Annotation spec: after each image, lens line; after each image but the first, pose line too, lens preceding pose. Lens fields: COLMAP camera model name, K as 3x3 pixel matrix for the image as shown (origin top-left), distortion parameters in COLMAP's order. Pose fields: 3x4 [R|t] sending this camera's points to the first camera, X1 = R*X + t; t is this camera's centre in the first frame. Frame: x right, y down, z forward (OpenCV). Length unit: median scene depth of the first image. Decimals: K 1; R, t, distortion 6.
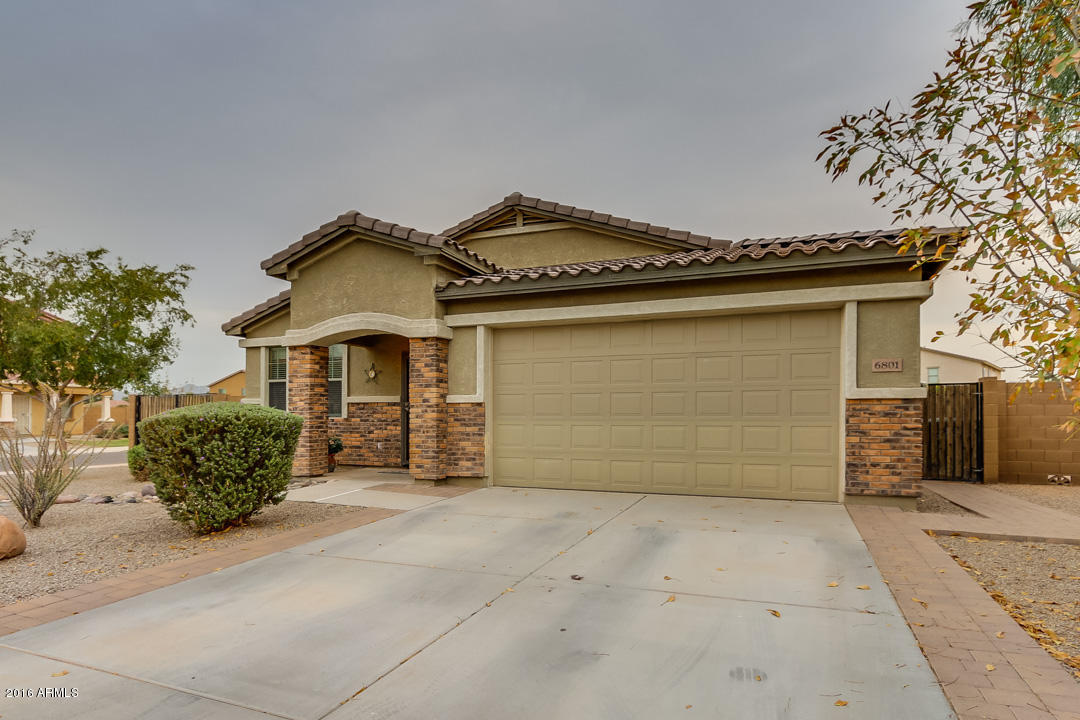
lens RADIAL K [[459.8, 0, 540.1], [0, 459.8, 410.5], [0, 0, 1]] dist [-0.001532, 0.000100]
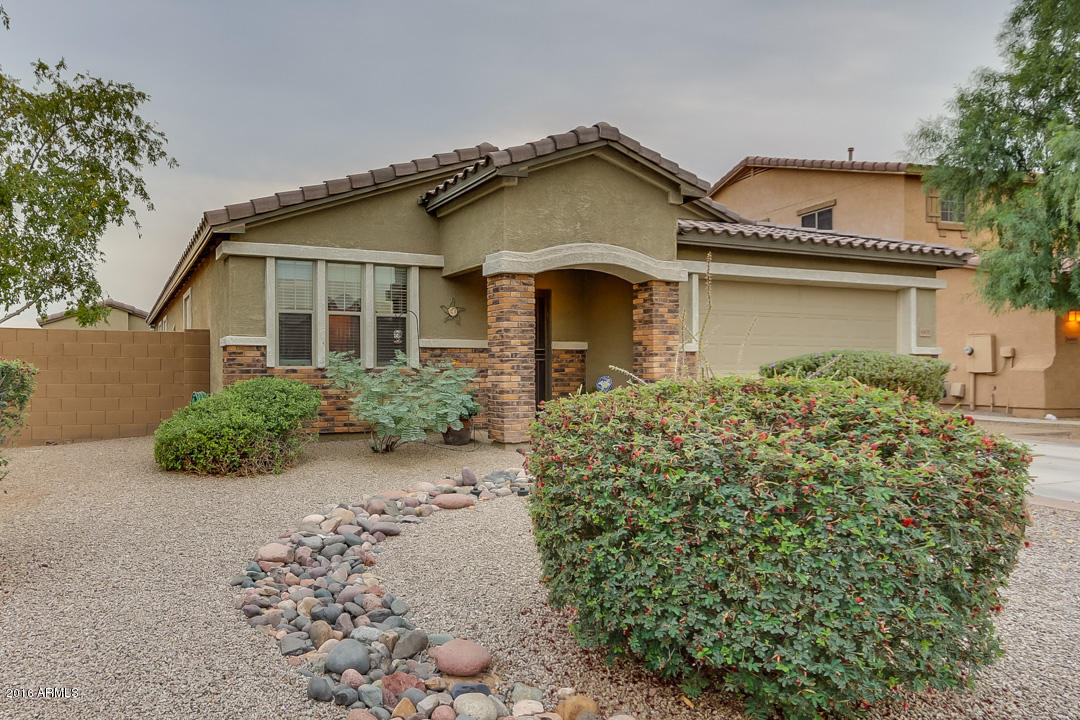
lens RADIAL K [[503.2, 0, 539.7], [0, 503.2, 363.1], [0, 0, 1]] dist [-0.003203, 0.004299]
pose [[0.823592, 0.005113, 0.567160, -1.024271], [-0.007988, 0.999965, 0.002585, 0.007064], [-0.567126, -0.006659, 0.823604, 0.299362]]
